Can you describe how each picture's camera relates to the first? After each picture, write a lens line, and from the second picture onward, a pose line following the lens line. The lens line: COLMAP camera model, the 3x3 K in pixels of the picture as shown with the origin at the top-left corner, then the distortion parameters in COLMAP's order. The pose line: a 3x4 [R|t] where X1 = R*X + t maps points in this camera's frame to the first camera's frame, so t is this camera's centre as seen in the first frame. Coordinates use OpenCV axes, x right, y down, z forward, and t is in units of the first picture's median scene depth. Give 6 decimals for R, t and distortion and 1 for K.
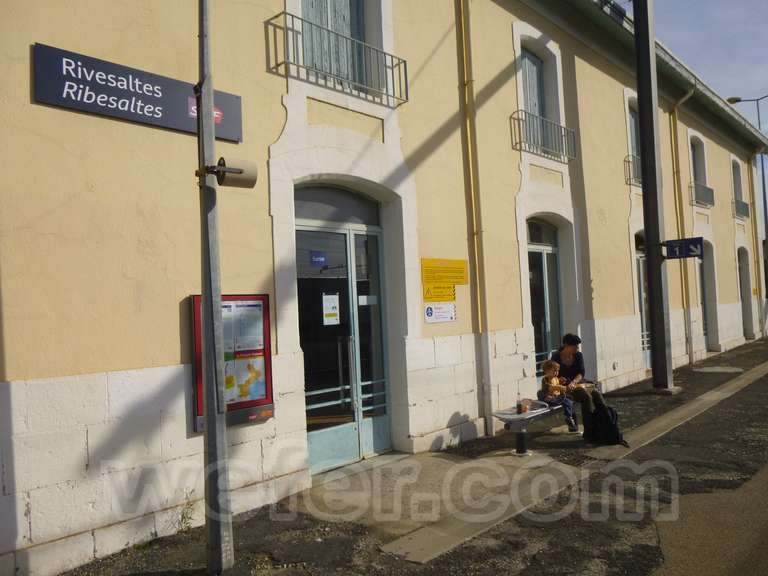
lens RADIAL K [[517.3, 0, 352.3], [0, 517.3, 300.7], [0, 0, 1]] dist [-0.002223, 0.002248]
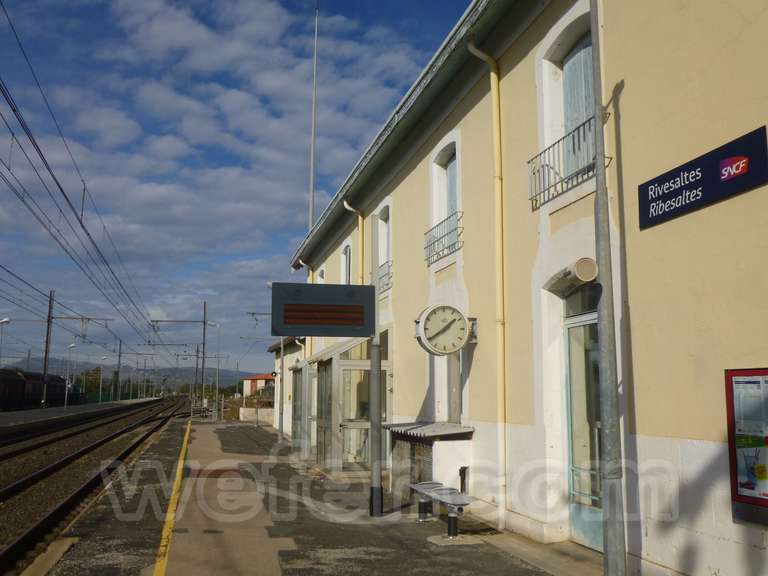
lens RADIAL K [[725.4, 0, 384.0], [0, 725.4, 288.0], [0, 0, 1]] dist [-0.076261, 0.000239]
pose [[-0.459603, -0.074428, -0.885000, 0.615969], [0.045256, 0.993225, -0.107032, -0.026541], [0.886971, -0.089244, -0.453121, 0.563120]]
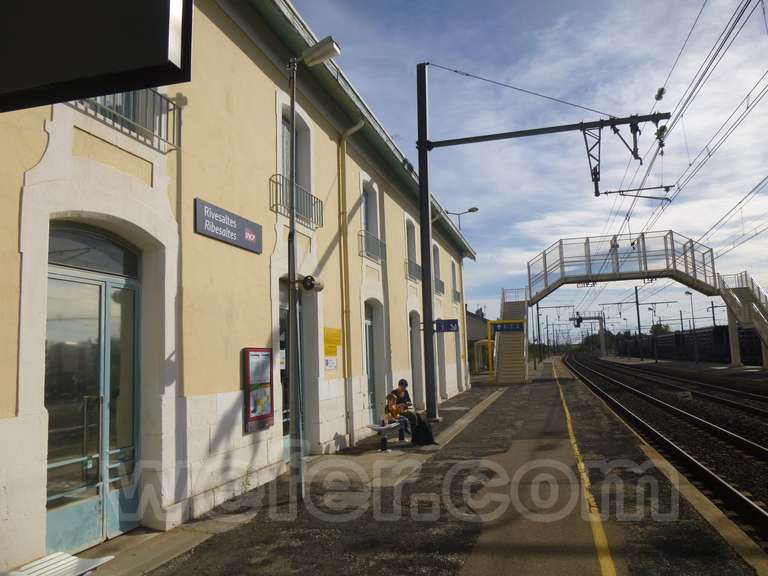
lens RADIAL K [[563.3, 0, 418.5], [0, 563.3, 298.5], [0, 0, 1]] dist [0.007168, 0.002995]
pose [[0.818788, 0.087224, 0.567431, -0.474439], [-0.024095, 0.992741, -0.117834, 0.016658], [-0.573590, 0.082809, 0.814946, -0.418912]]
